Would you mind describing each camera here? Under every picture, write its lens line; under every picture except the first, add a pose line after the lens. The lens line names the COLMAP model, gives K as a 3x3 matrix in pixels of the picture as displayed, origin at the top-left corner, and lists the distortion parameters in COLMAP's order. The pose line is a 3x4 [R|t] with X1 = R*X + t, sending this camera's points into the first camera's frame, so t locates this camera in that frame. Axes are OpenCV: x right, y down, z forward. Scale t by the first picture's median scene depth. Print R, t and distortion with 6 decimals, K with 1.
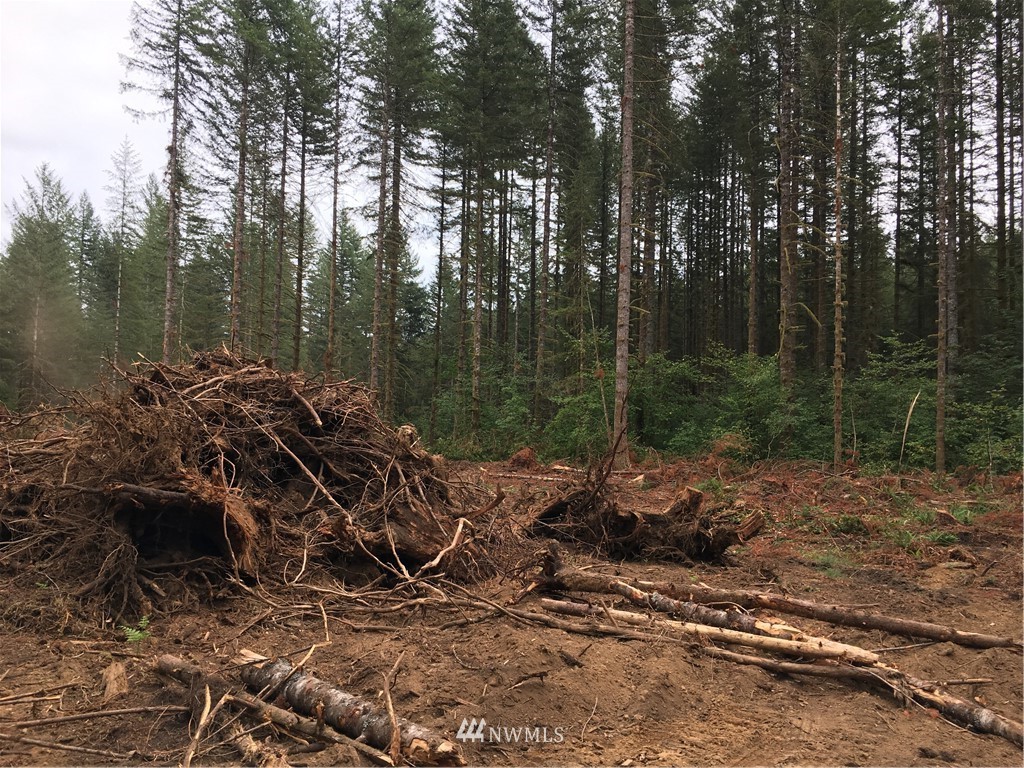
lens RADIAL K [[865.3, 0, 513.6], [0, 865.3, 380.9], [0, 0, 1]] dist [0.071910, -0.095409]
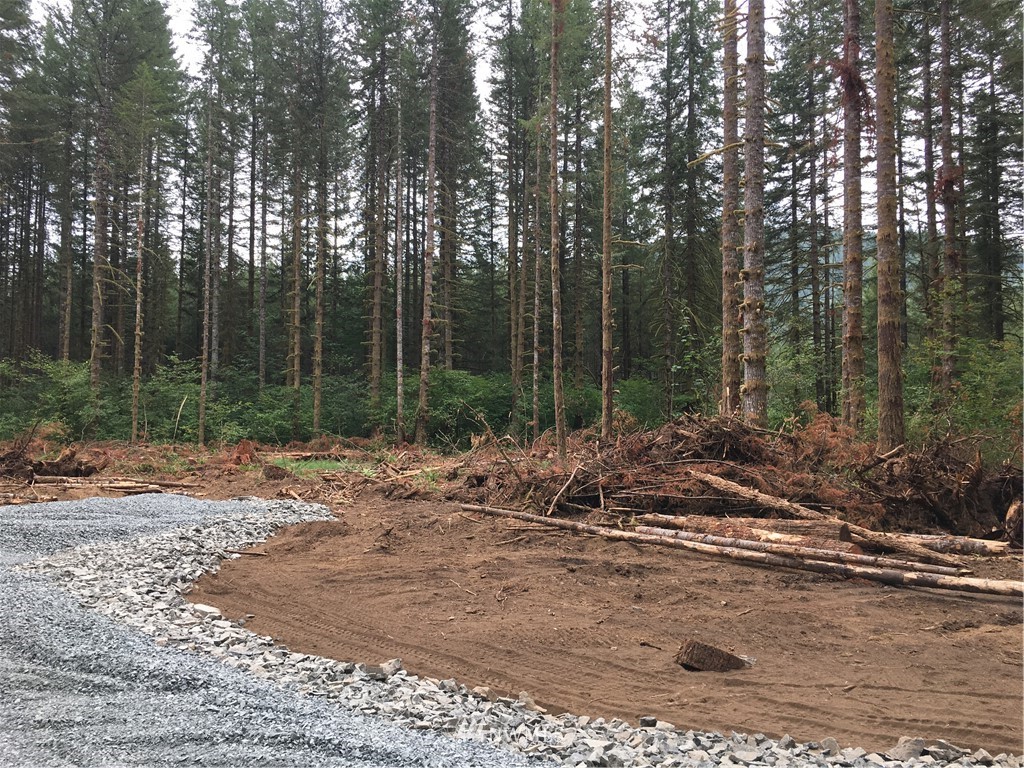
lens RADIAL K [[865.3, 0, 517.0], [0, 865.3, 384.2], [0, 0, 1]] dist [0.071910, -0.095409]
pose [[0.711254, 0.021184, 0.702616, -0.187295], [-0.034142, 0.999407, 0.004430, -0.027905], [-0.702106, -0.027139, 0.711555, -0.452036]]
